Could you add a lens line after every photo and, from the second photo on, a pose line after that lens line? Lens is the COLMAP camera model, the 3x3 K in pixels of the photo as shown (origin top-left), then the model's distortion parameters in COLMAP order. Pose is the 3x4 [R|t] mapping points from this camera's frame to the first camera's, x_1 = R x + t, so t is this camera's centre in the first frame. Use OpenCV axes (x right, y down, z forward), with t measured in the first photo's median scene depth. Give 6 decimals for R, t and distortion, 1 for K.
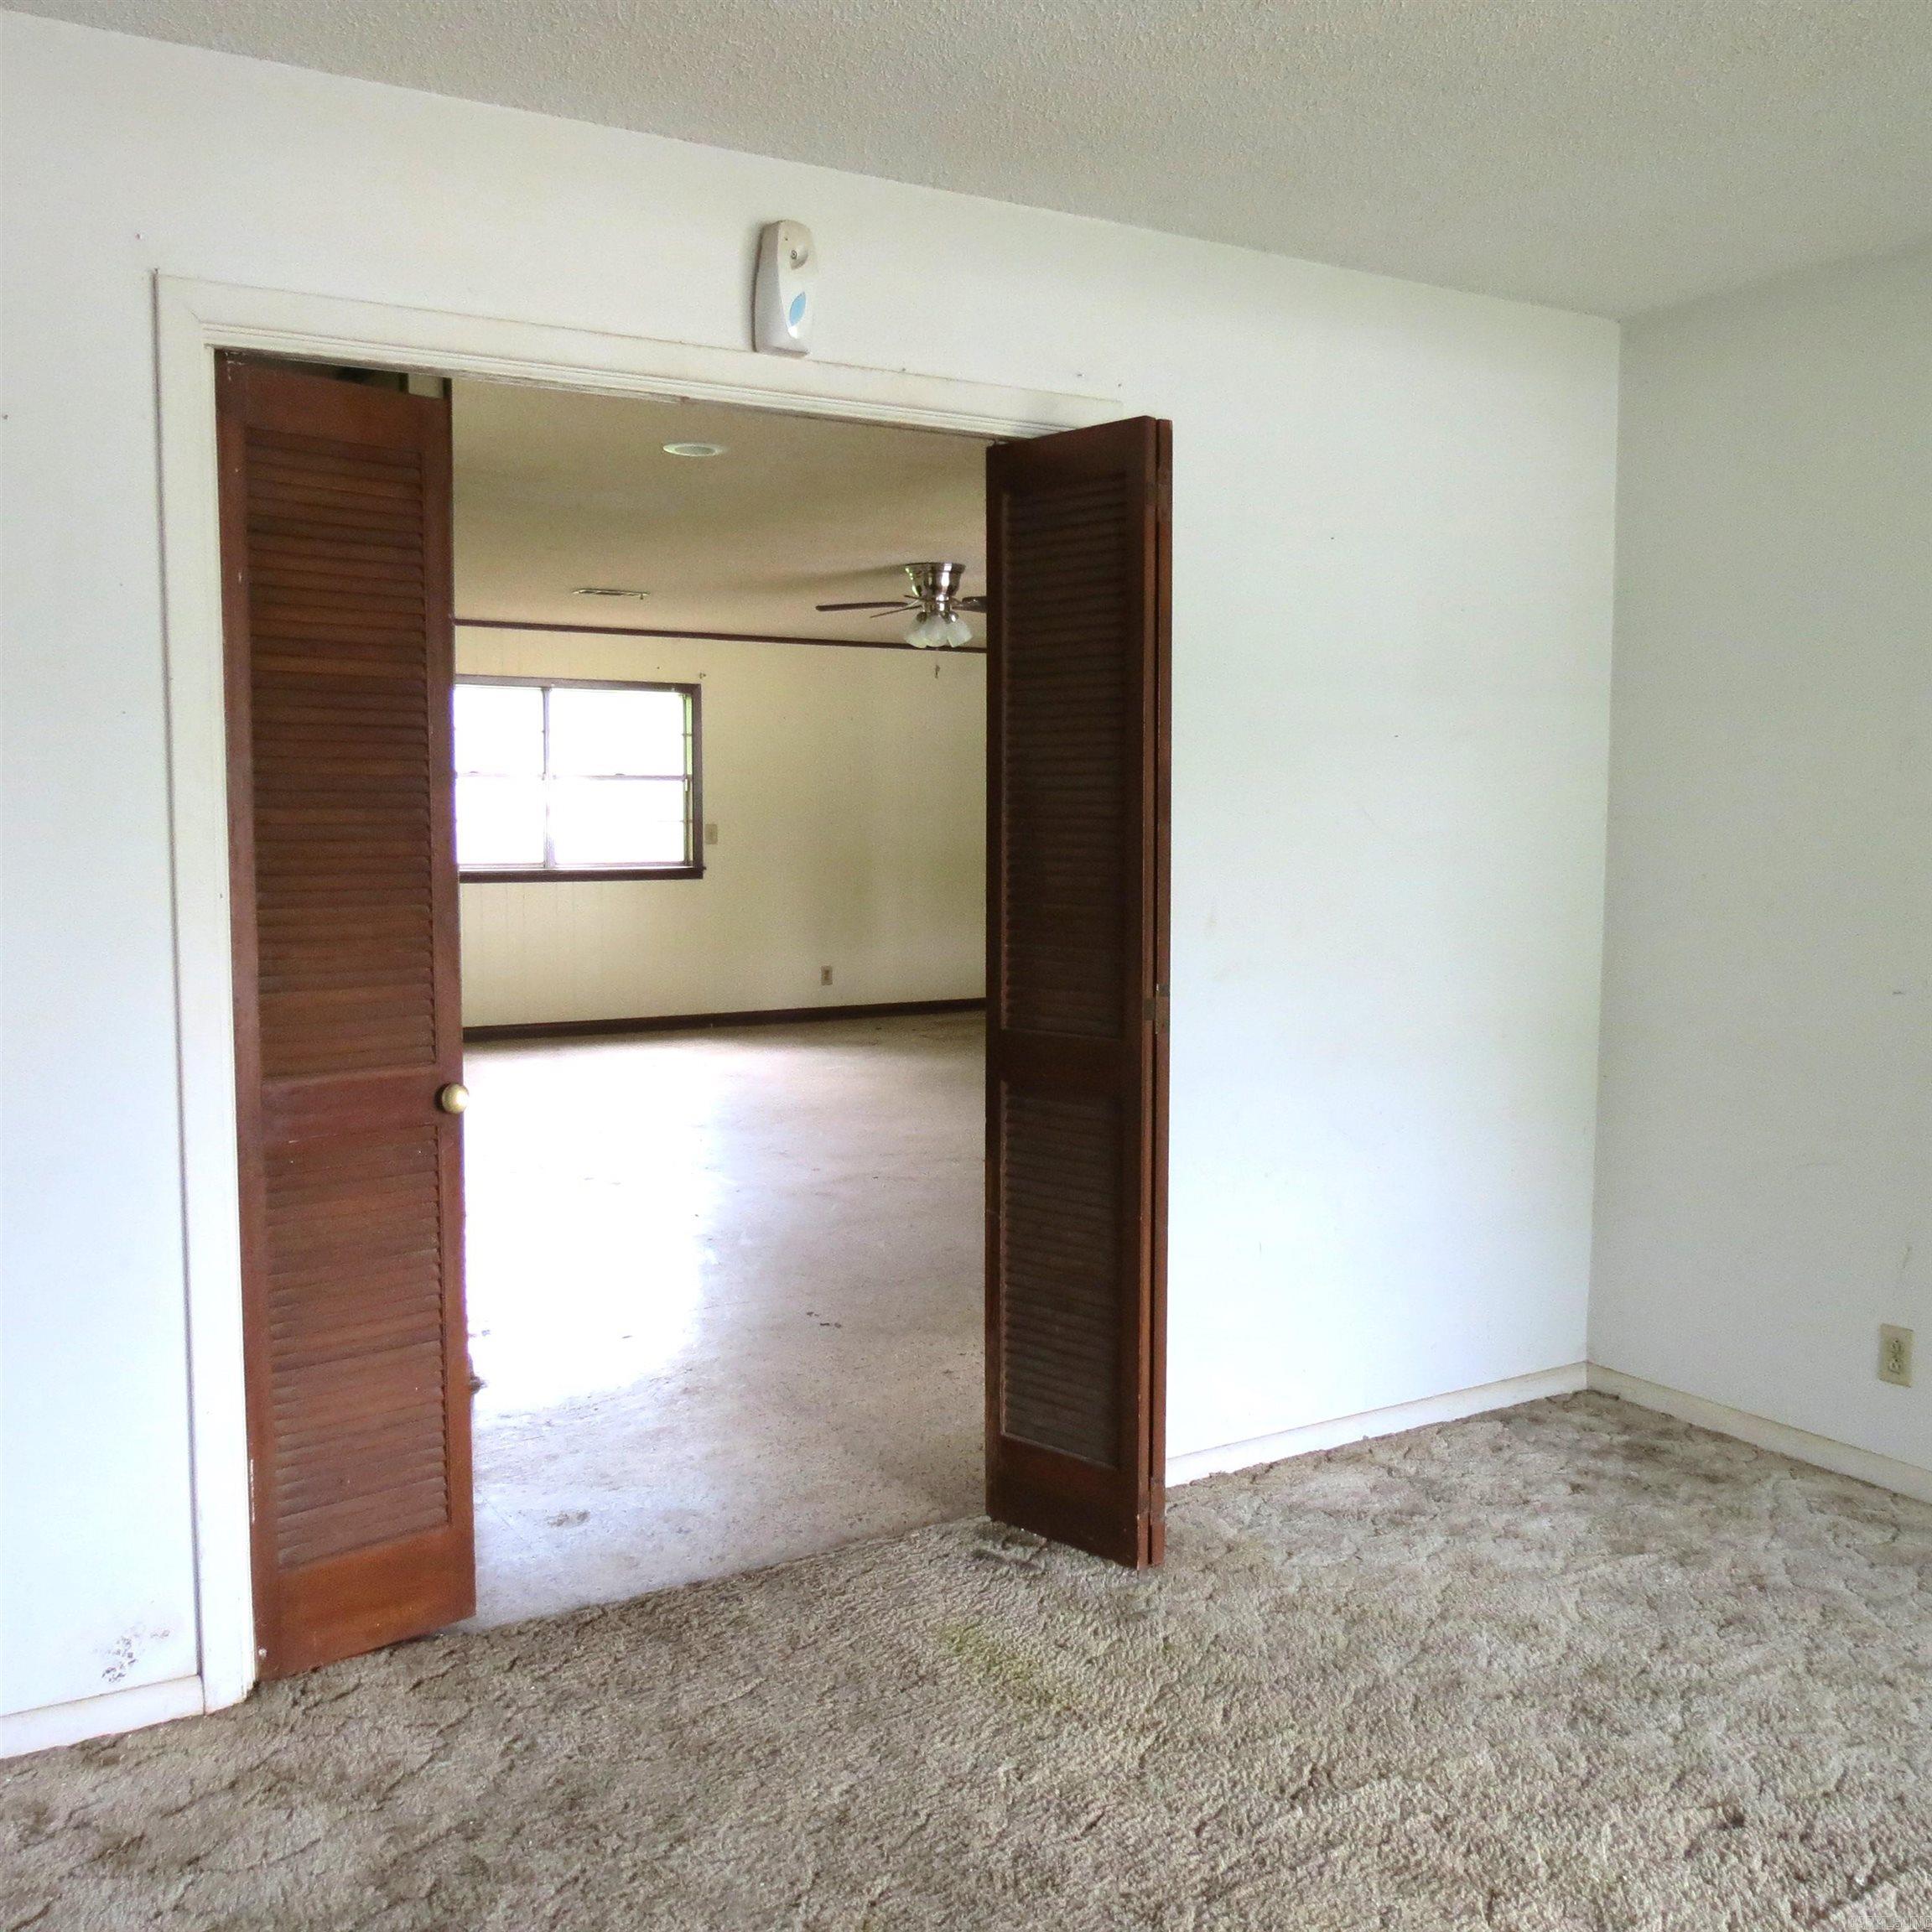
lens RADIAL K [[1826.6, 0, 965.5], [0, 1826.6, 970.3], [0, 0, 1]] dist [-0.036574, 0.000000]
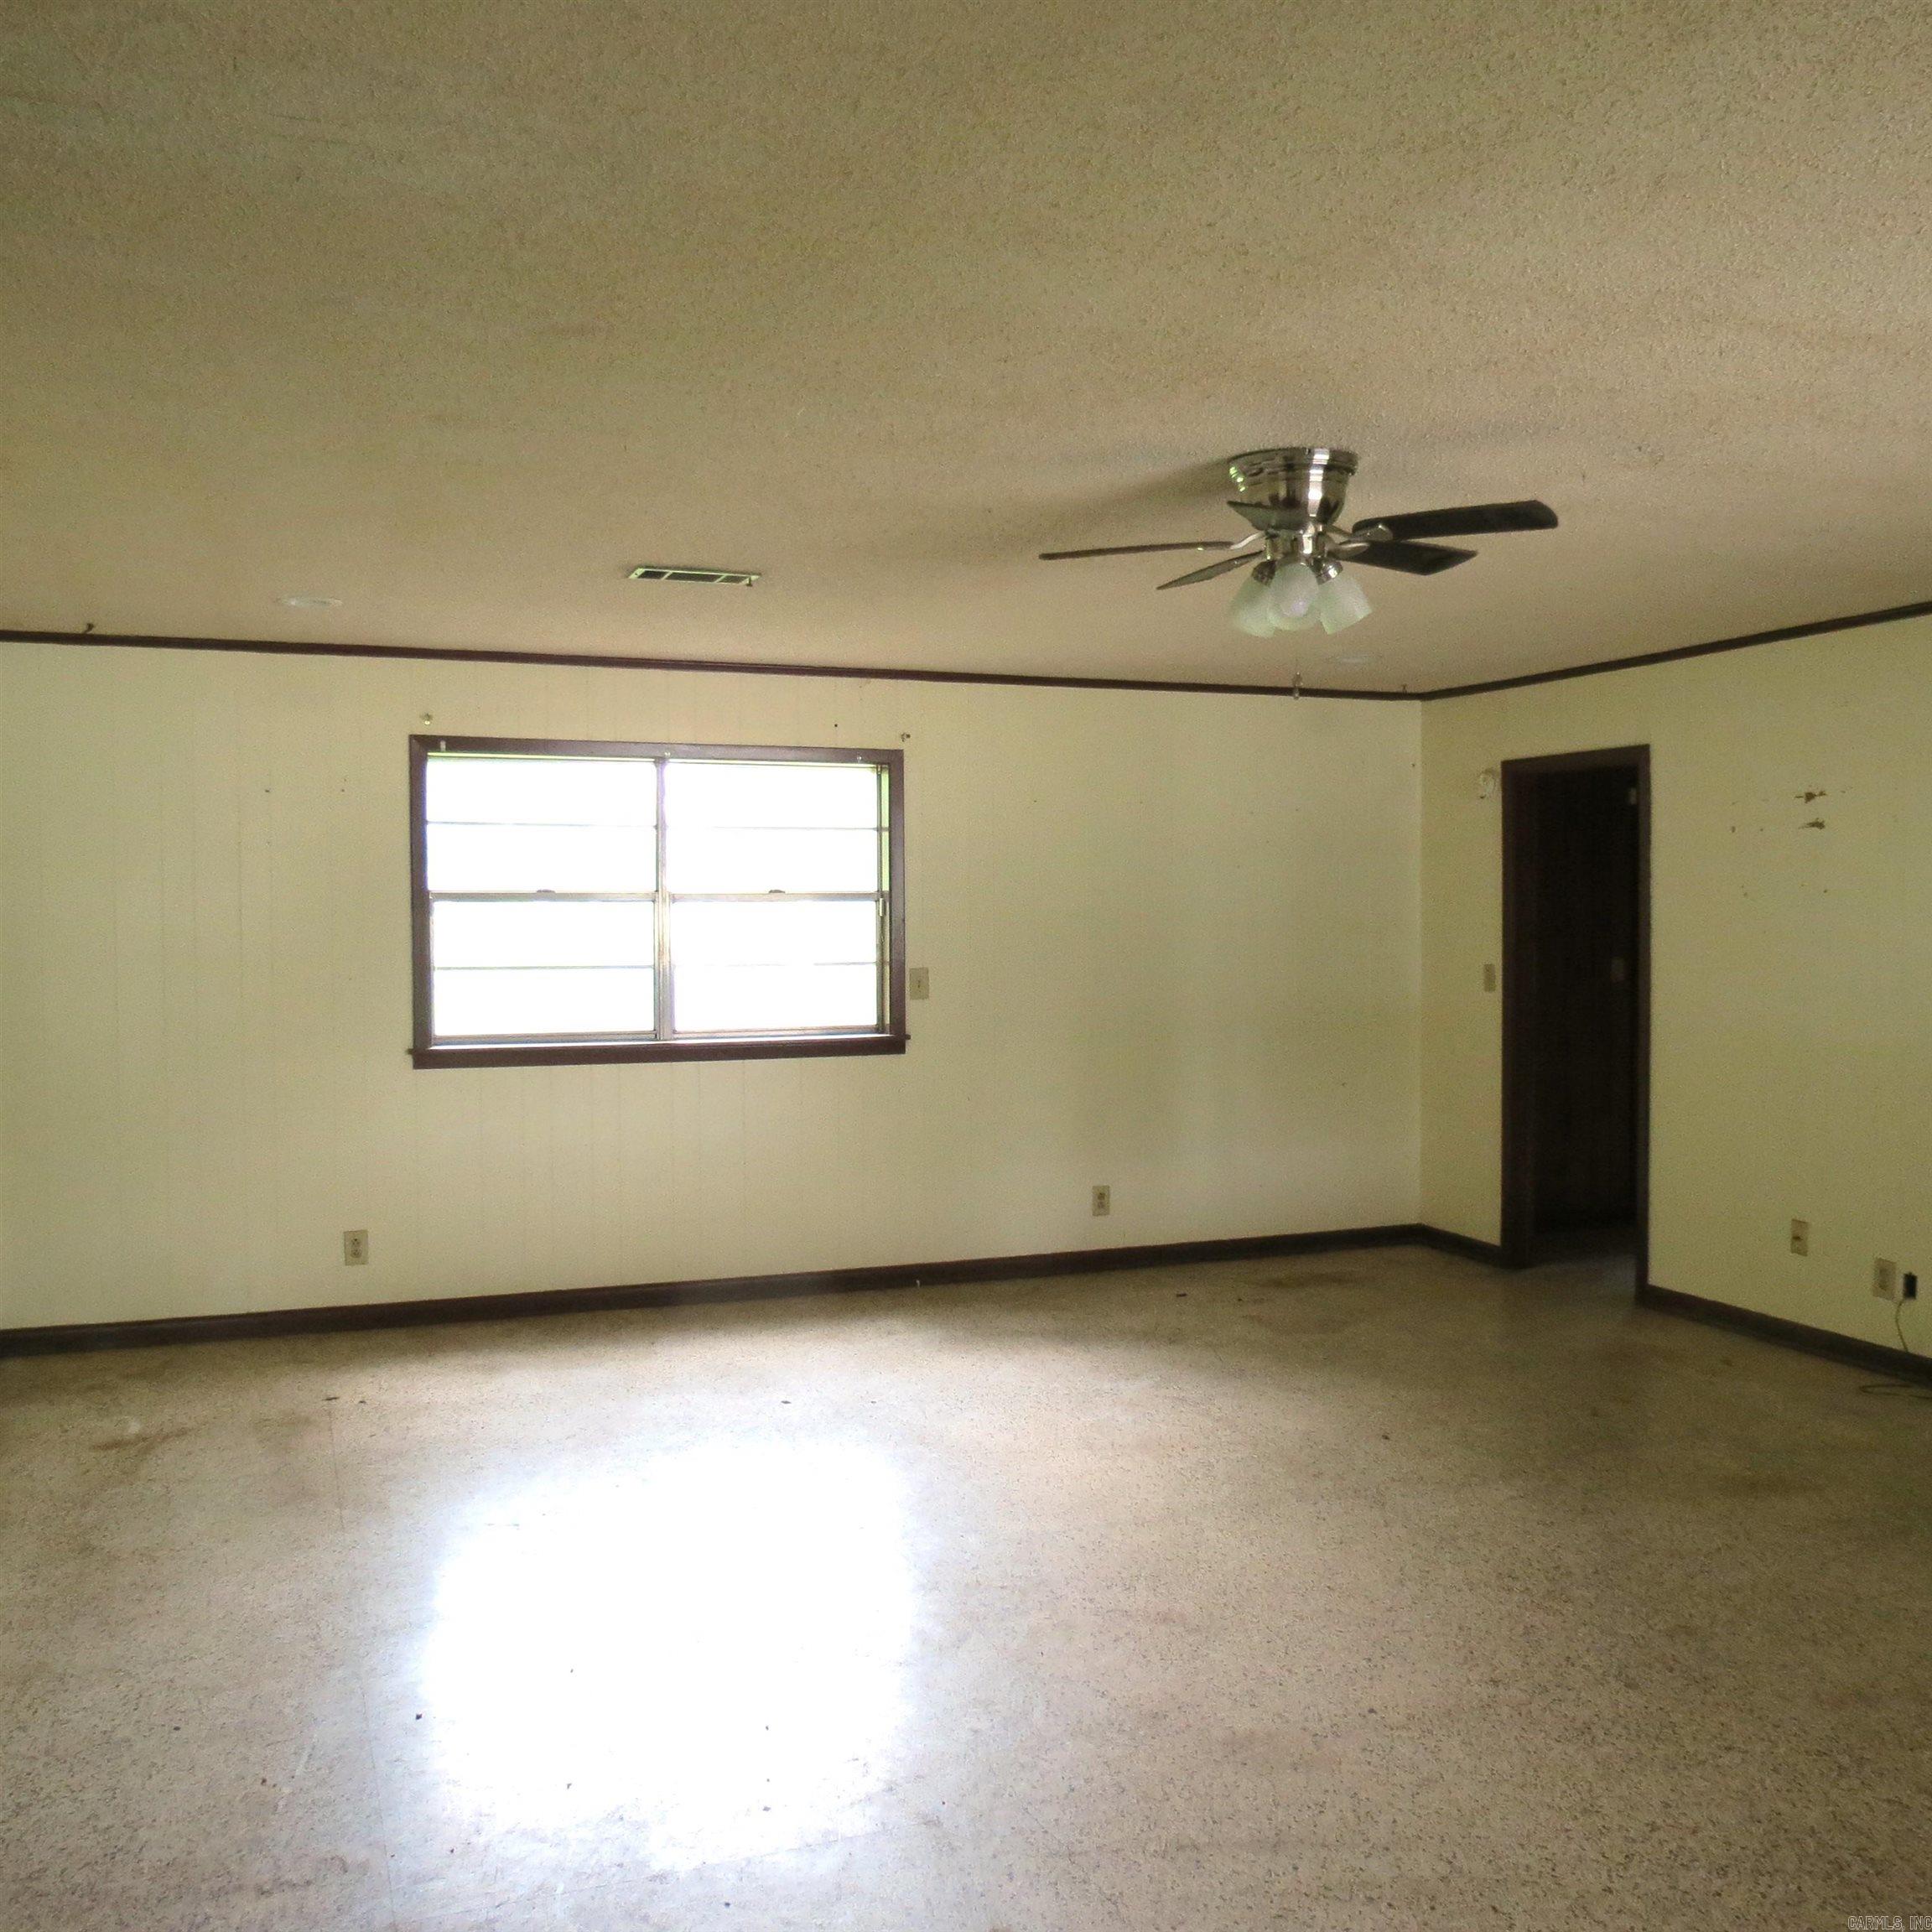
lens RADIAL K [[1826.6, 0, 979.1], [0, 1826.6, 966.0], [0, 0, 1]] dist [-0.036574, 0.000000]
pose [[0.986483, 0.000017, -0.163866, -0.013852], [-0.009046, 0.998481, -0.054355, -0.046557], [0.163616, 0.055103, 0.984984, 0.376207]]
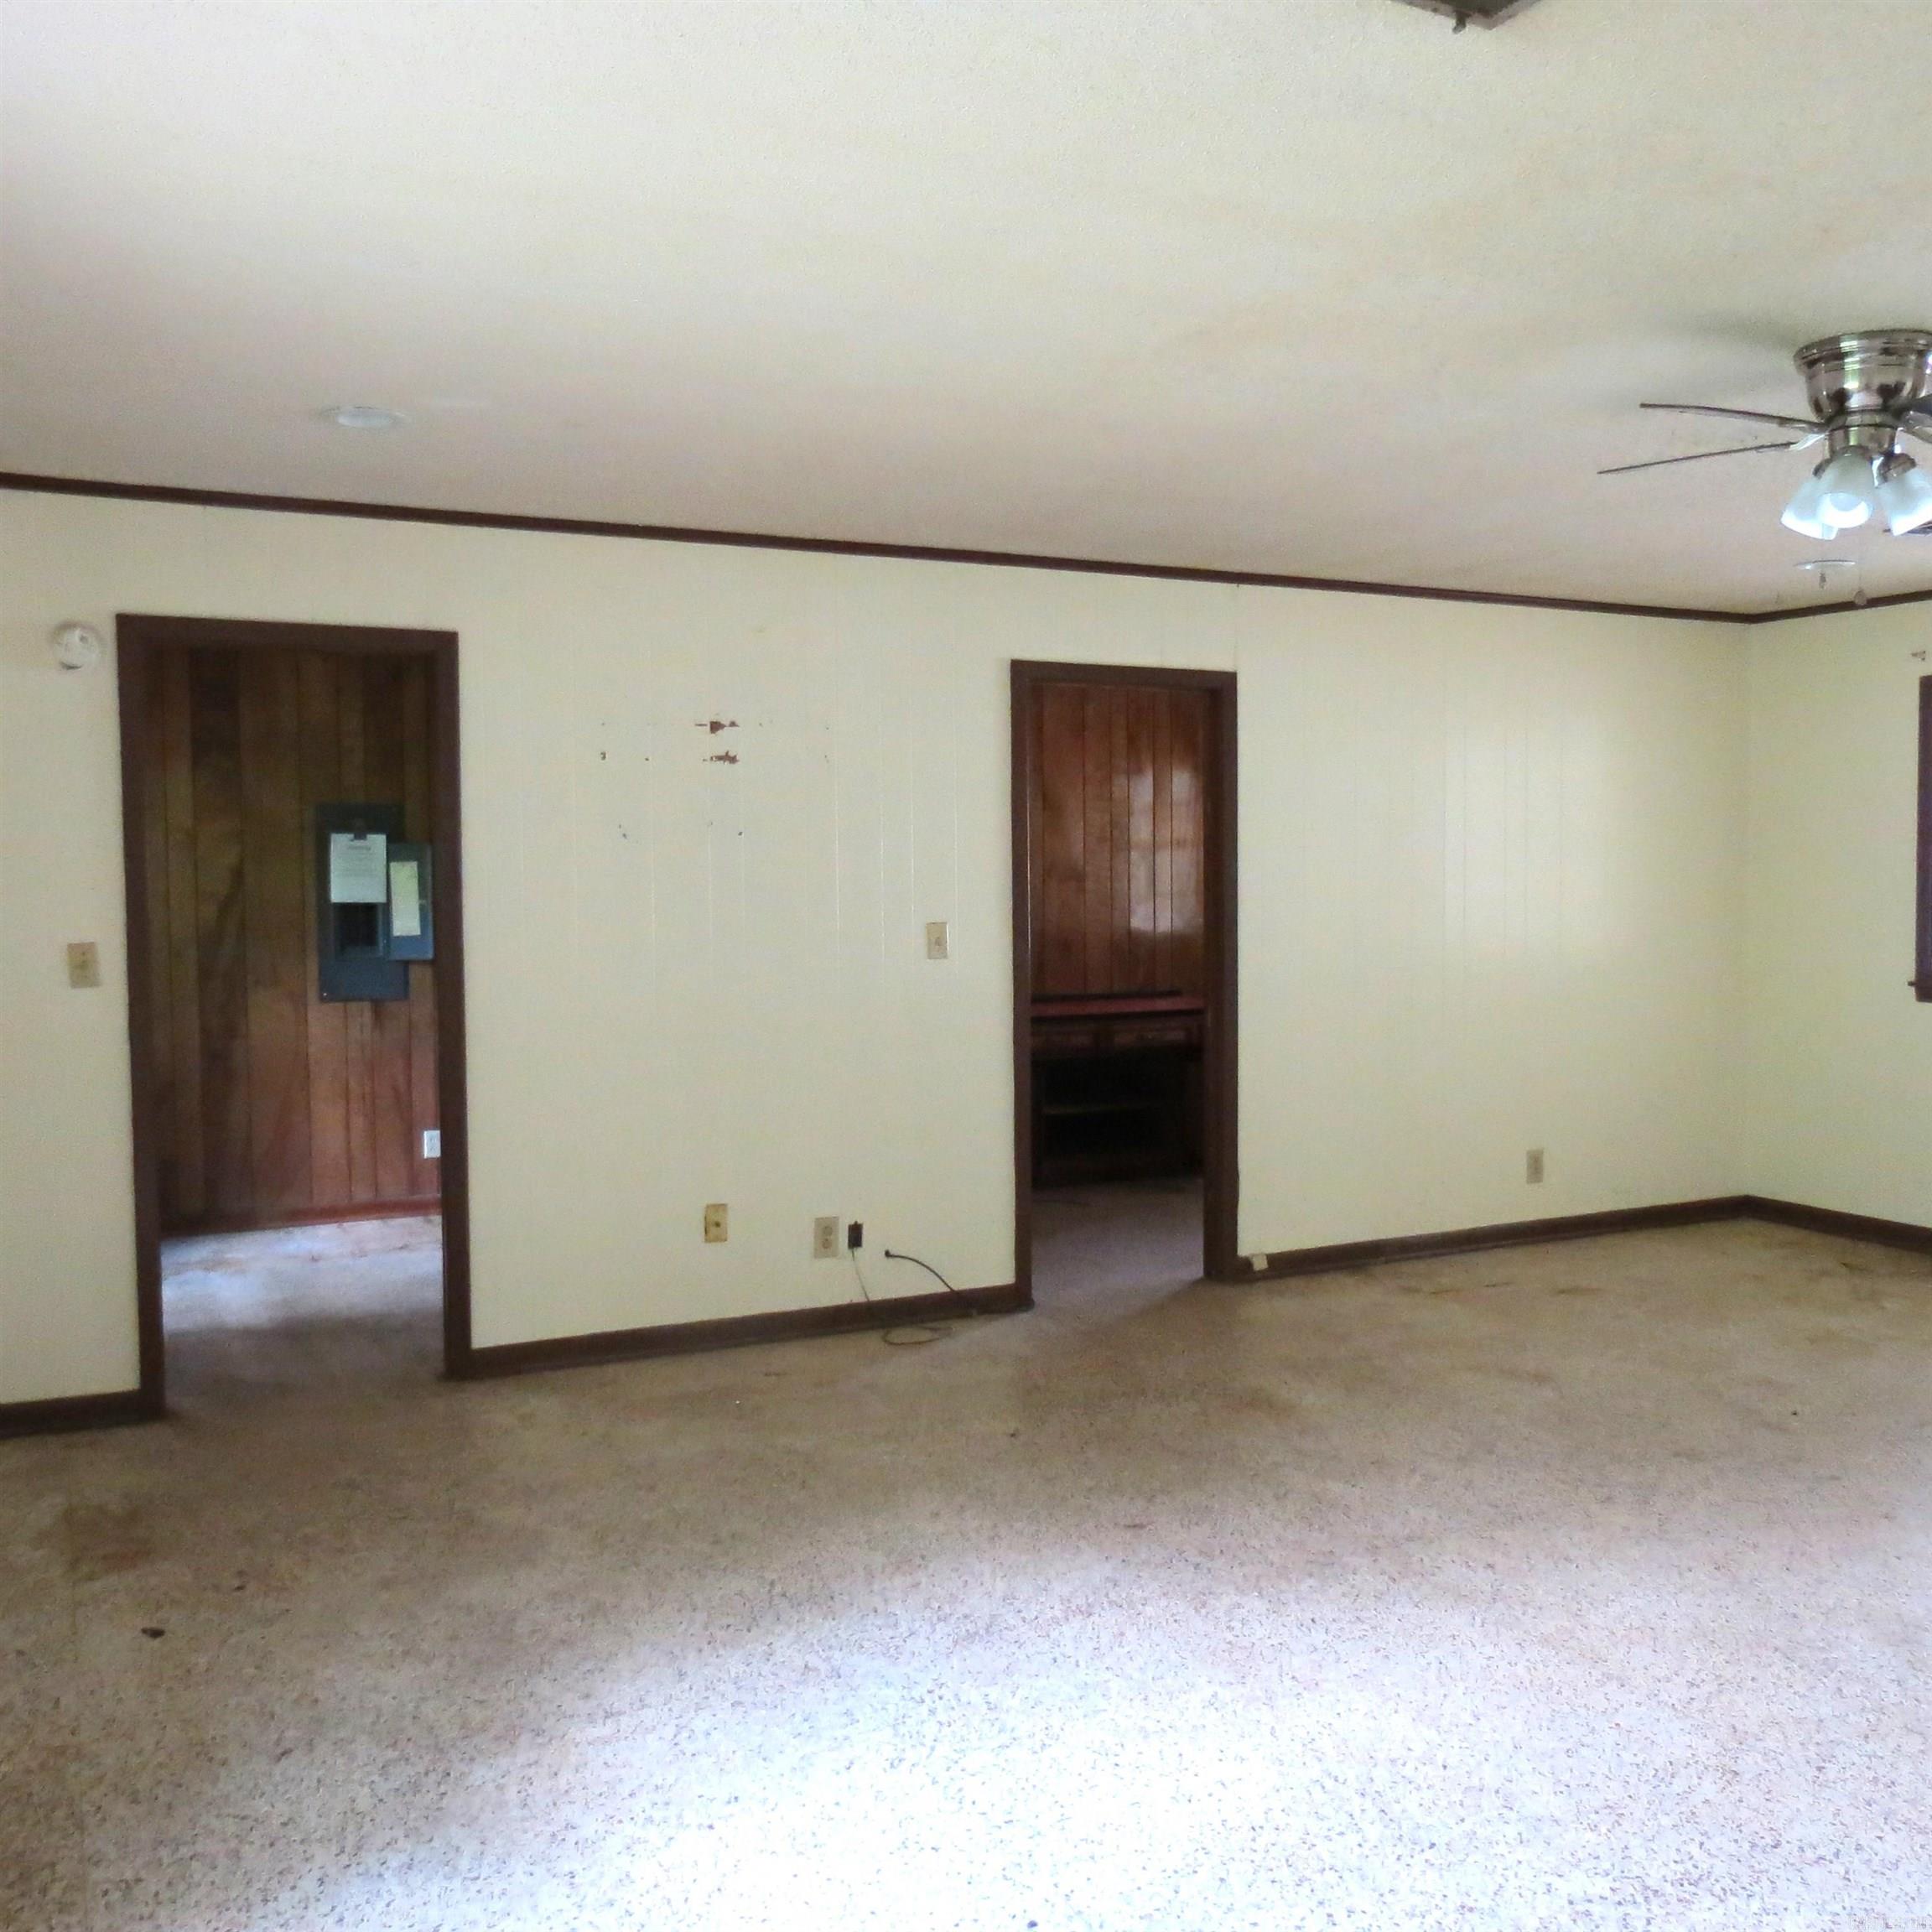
lens RADIAL K [[1826.6, 0, 977.2], [0, 1826.6, 951.6], [0, 0, 1]] dist [-0.036574, 0.000000]
pose [[0.069707, -0.045217, 0.996542, -0.331278], [0.092463, 0.994965, 0.038678, -0.080822], [-0.993273, 0.089447, 0.073537, 0.838077]]
